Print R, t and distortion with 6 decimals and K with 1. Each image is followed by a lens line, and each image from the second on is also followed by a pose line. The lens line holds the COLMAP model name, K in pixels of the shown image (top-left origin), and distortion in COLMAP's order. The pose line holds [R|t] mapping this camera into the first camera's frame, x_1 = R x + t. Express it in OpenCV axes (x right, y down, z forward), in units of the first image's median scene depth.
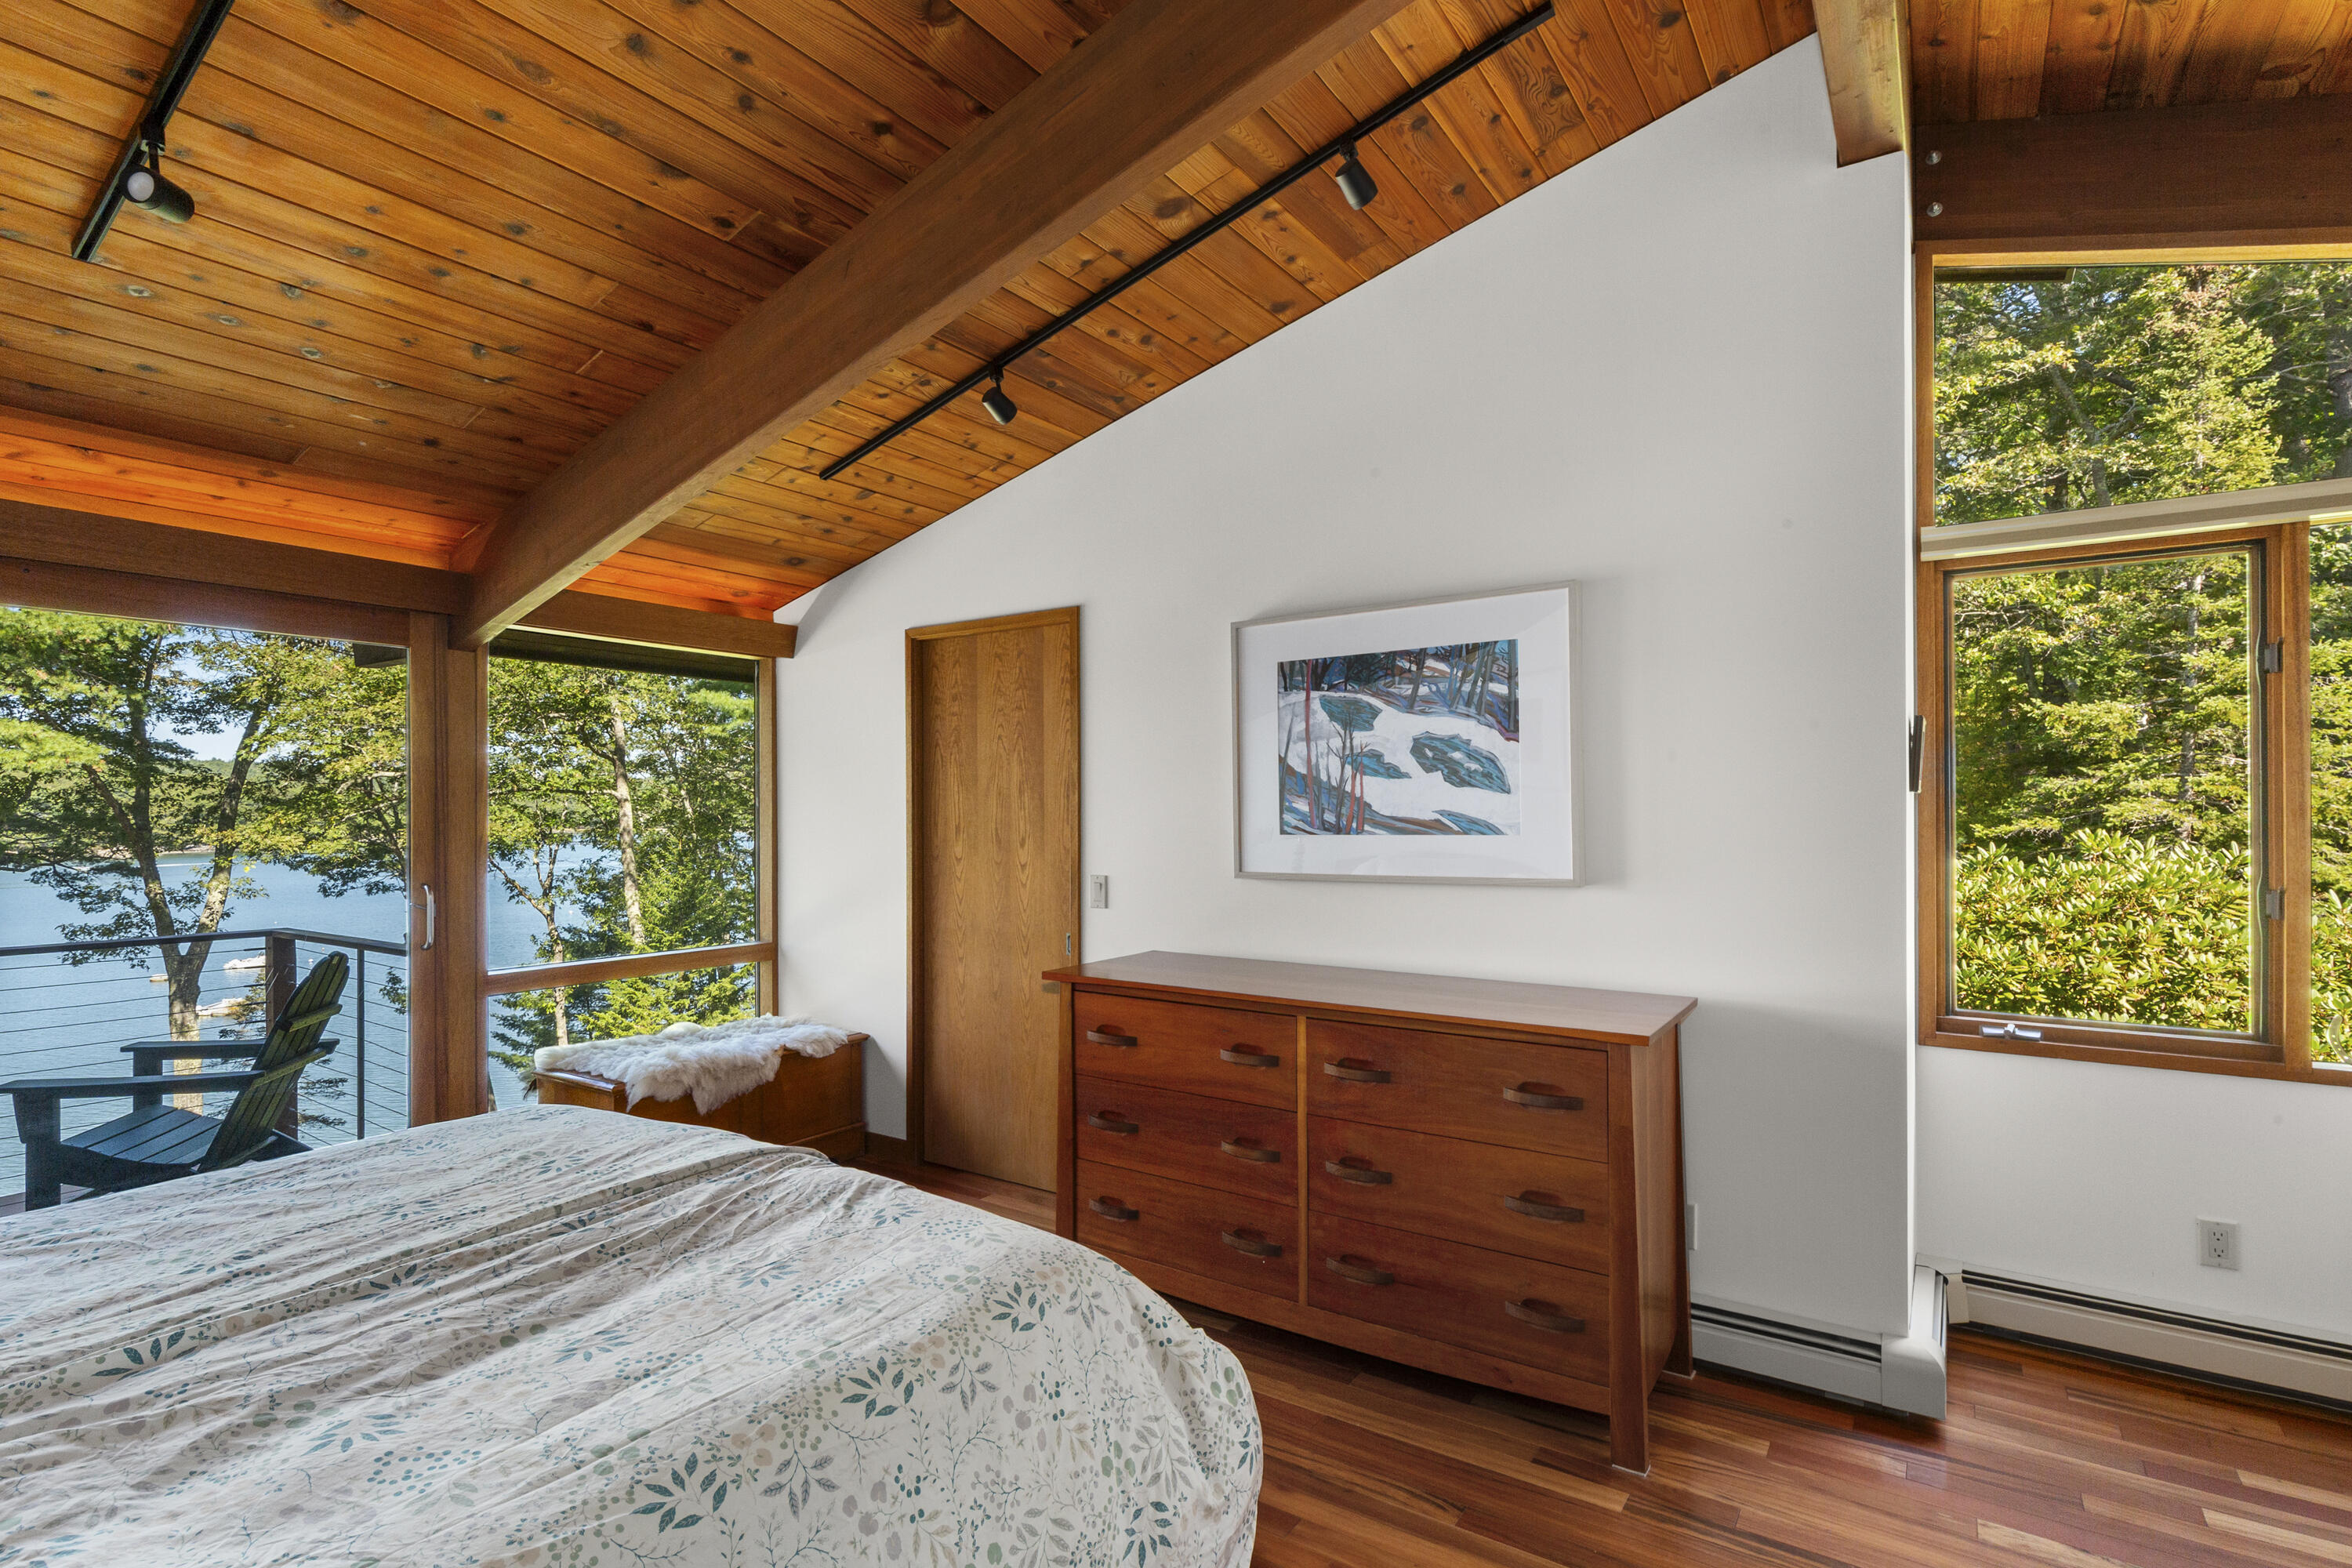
lens RADIAL K [[1193.2, 0, 1157.9], [0, 1193.2, 796.0], [0, 0, 1]] dist [-0.004384, 0.000441]
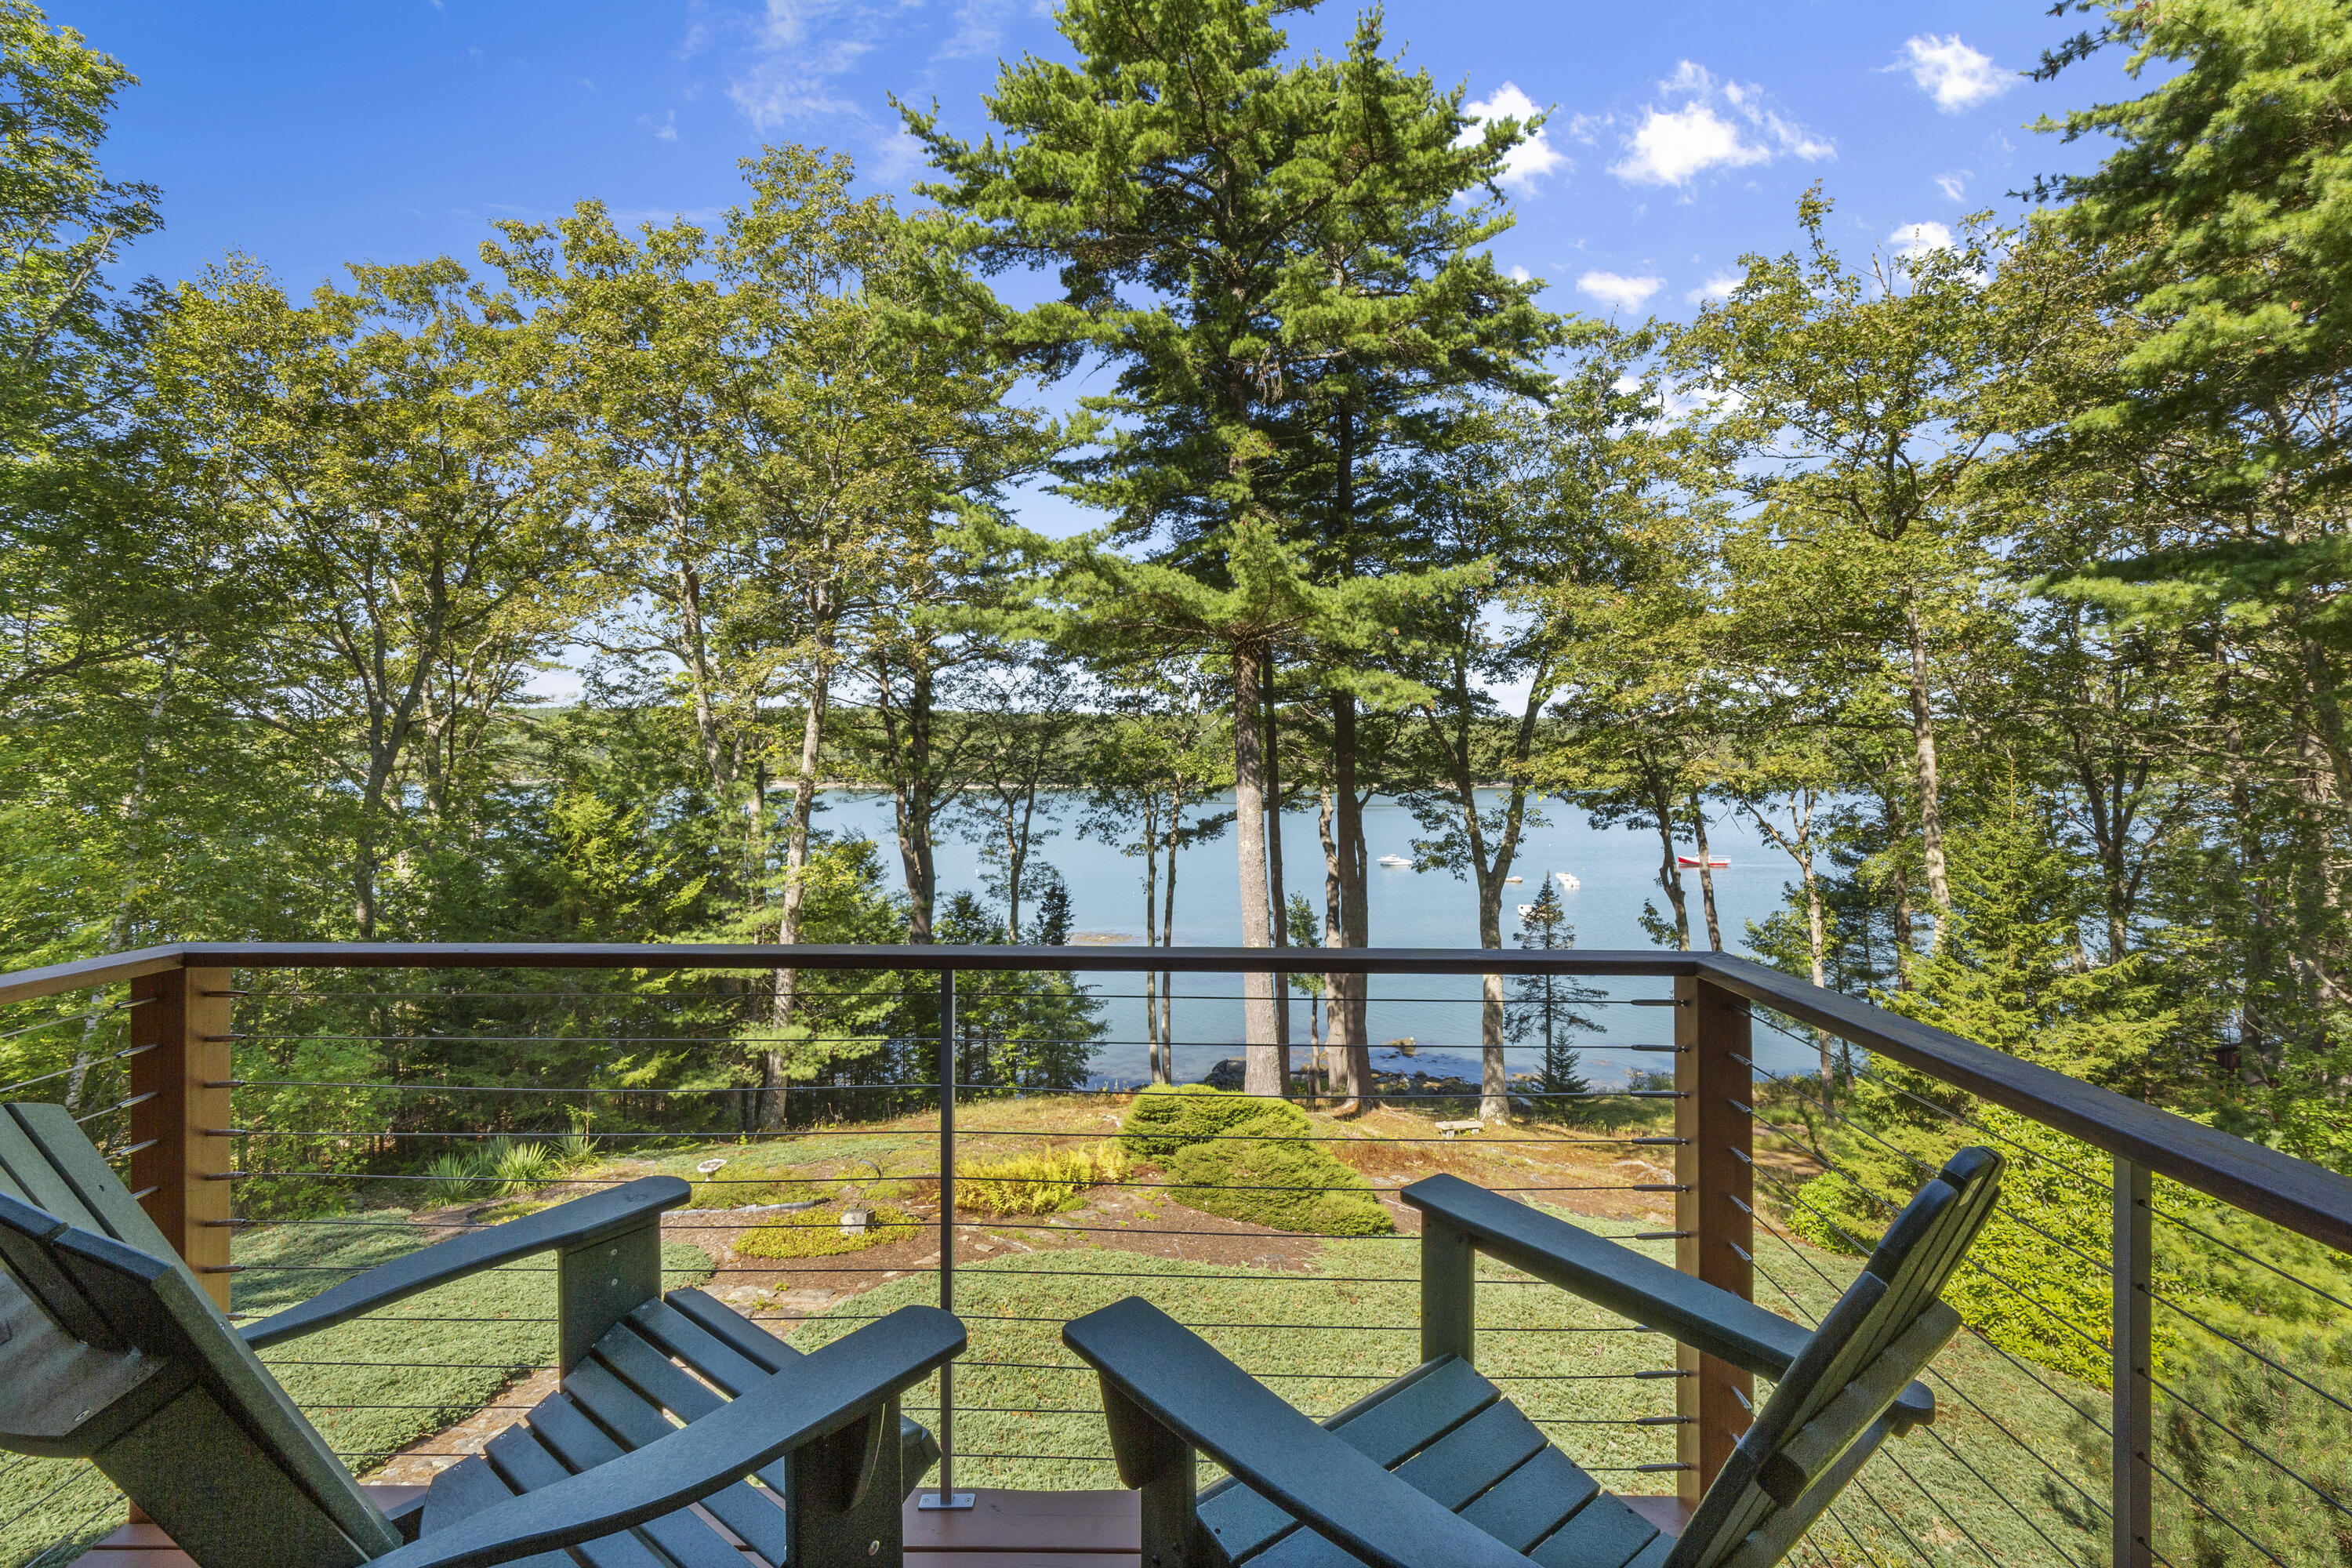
lens RADIAL K [[1082.0, 0, 1168.3], [0, 1082.0, 772.2], [0, 0, 1]] dist [0.010101, -0.003077]
pose [[0.560811, 0.018002, -0.827748, -0.104767], [0.002100, 0.999729, 0.023165, 0.008980], [0.827941, -0.014729, 0.560621, 0.127918]]
